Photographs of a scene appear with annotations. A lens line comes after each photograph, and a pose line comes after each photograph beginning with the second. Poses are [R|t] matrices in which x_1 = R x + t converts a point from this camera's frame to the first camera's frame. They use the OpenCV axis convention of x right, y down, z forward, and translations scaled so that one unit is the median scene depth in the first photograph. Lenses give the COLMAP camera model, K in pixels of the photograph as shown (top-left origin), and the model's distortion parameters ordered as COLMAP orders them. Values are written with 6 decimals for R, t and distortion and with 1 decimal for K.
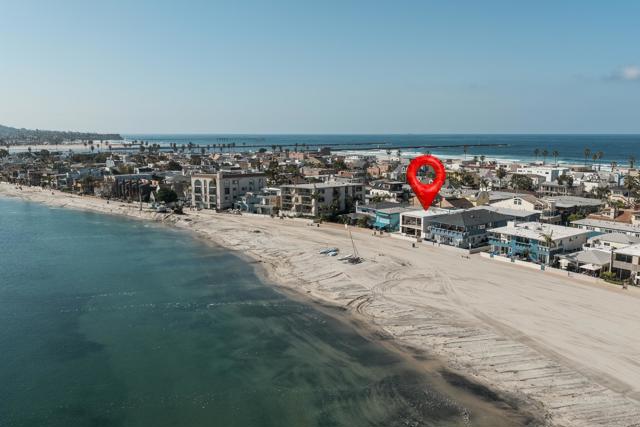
lens RADIAL K [[527.1, 0, 323.5], [0, 527.1, 212.9], [0, 0, 1]] dist [0.014417, -0.005902]
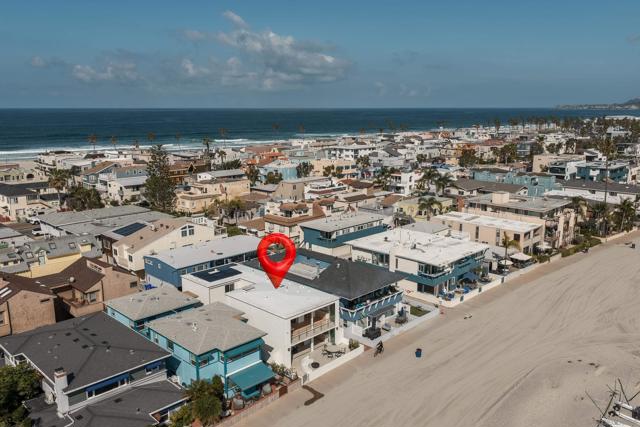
lens RADIAL K [[527.1, 0, 323.5], [0, 527.1, 212.9], [0, 0, 1]] dist [0.014417, -0.005902]
pose [[-0.150677, -0.194389, 0.969283, -0.204024], [0.149914, 0.964645, 0.216763, -0.142862], [-0.977150, 0.177970, -0.116208, 0.931789]]
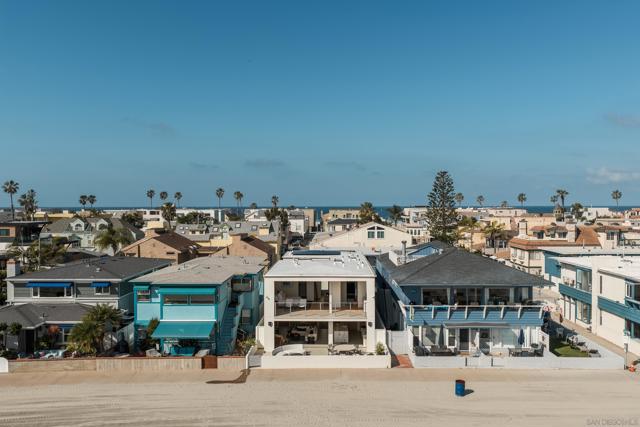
lens RADIAL K [[527.1, 0, 323.5], [0, 527.1, 212.9], [0, 0, 1]] dist [0.014417, -0.005902]
pose [[0.618347, -0.013338, 0.785792, -0.052457], [0.120759, 0.989595, -0.078229, -0.006517], [-0.776572, 0.143264, 0.613524, 0.741297]]
